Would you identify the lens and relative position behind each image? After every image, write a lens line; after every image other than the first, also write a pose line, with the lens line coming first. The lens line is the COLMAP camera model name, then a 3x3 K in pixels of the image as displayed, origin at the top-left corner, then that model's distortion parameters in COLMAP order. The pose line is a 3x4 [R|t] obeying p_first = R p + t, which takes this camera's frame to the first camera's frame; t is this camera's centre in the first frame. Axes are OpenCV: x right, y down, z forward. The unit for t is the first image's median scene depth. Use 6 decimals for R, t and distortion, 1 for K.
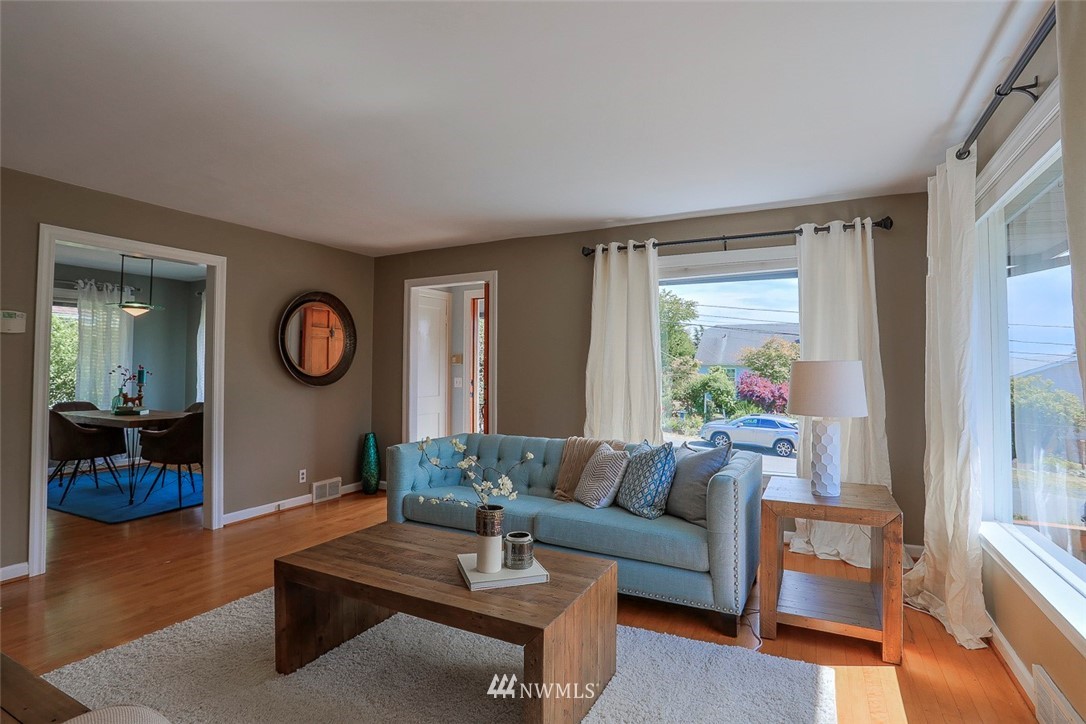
lens RADIAL K [[544.5, 0, 538.4], [0, 544.5, 358.8], [0, 0, 1]] dist [-0.047626, 0.010763]
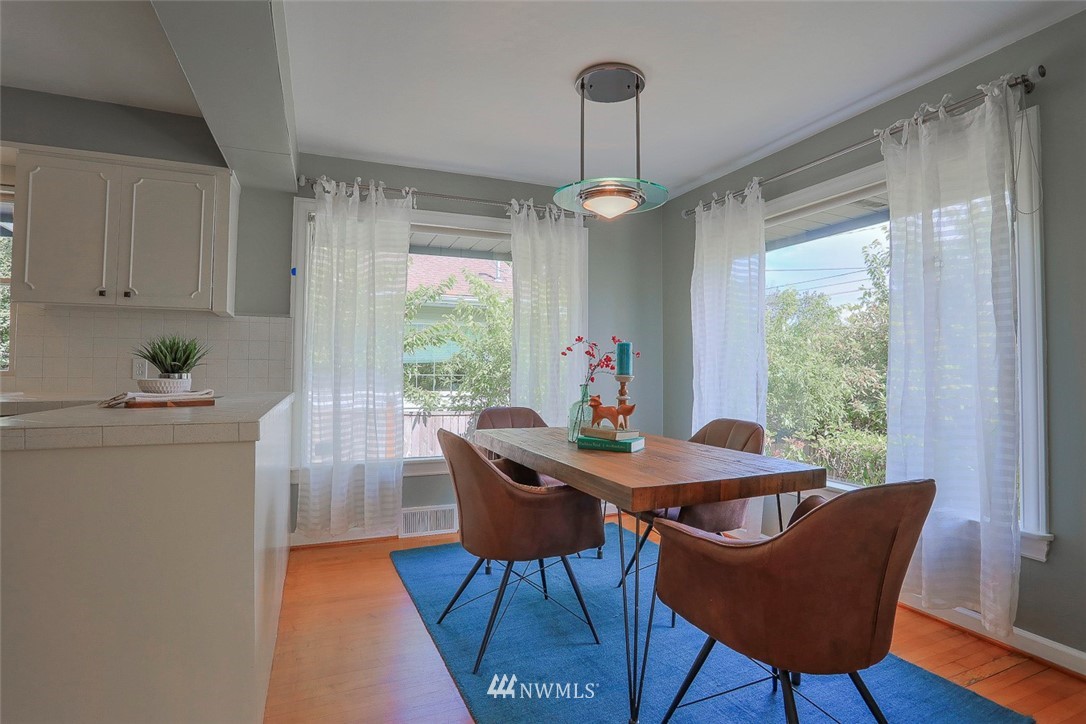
lens RADIAL K [[544.5, 0, 546.9], [0, 544.5, 357.8], [0, 0, 1]] dist [-0.047626, 0.010763]
pose [[0.783389, -0.013184, -0.621392, -0.521035], [0.012653, 0.999906, -0.005263, 0.034074], [0.621403, -0.003740, 0.783482, 0.613683]]
